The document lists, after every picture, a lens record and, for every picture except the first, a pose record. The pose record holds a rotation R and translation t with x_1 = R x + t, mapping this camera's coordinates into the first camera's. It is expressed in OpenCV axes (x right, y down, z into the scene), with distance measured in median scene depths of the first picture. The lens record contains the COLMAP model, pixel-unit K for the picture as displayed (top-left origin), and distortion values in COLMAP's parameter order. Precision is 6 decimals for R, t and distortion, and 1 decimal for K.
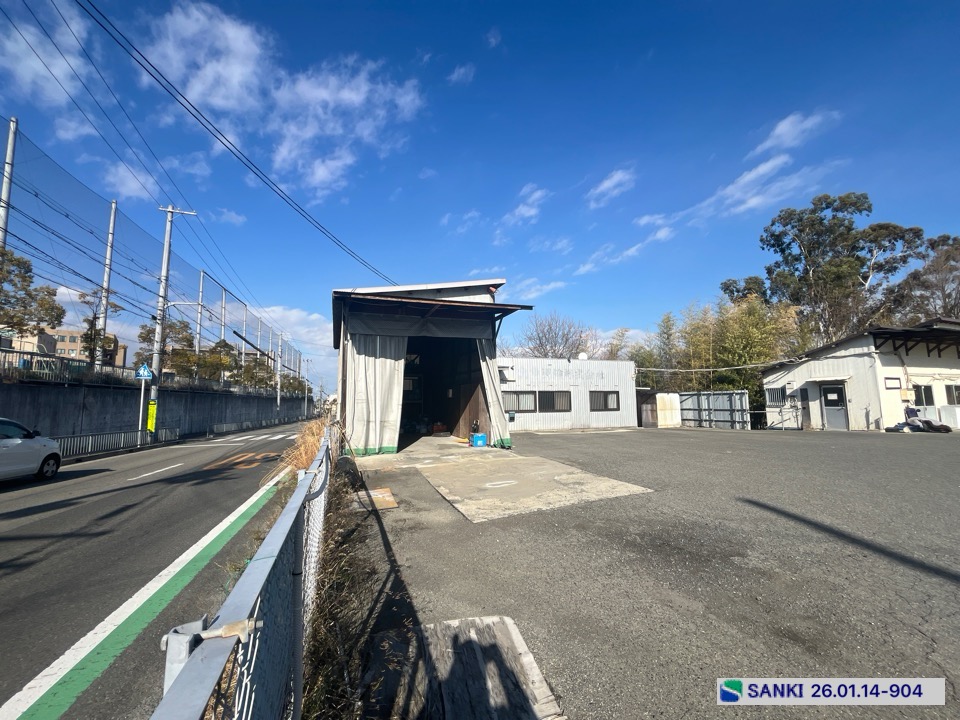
lens RADIAL K [[389.6, 0, 475.6], [0, 389.6, 360.6], [0, 0, 1]] dist [-0.001938, 0.000036]
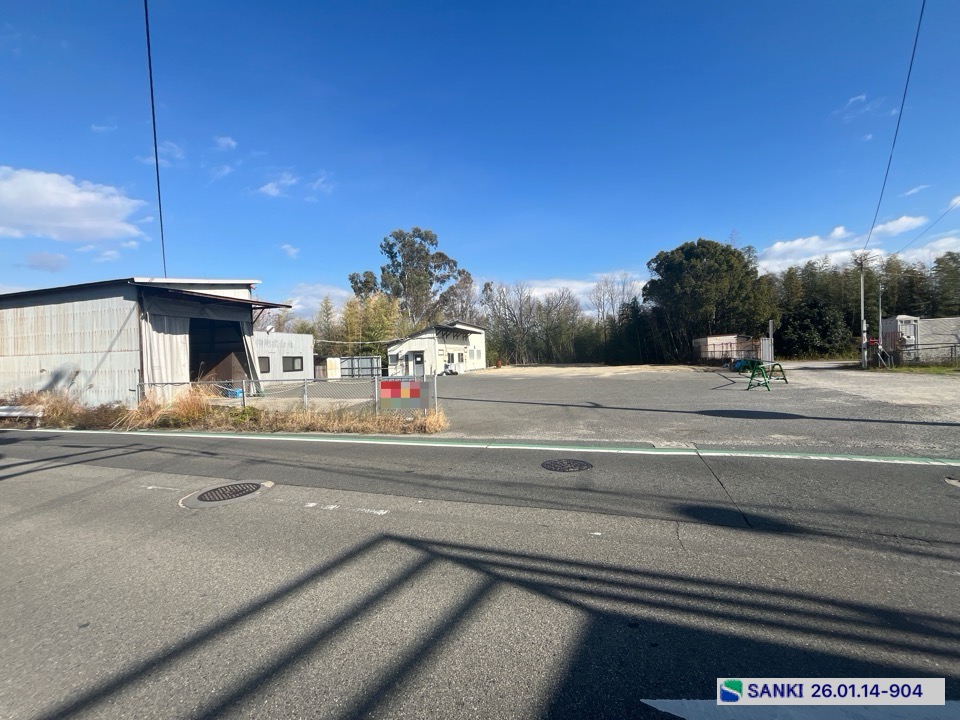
lens RADIAL K [[389.6, 0, 478.3], [0, 389.6, 357.5], [0, 0, 1]] dist [-0.001938, 0.000036]
pose [[0.605571, -0.007096, 0.795760, -0.380932], [-0.064062, 0.996280, 0.057635, -0.039319], [-0.793208, -0.085880, 0.602864, -0.340664]]
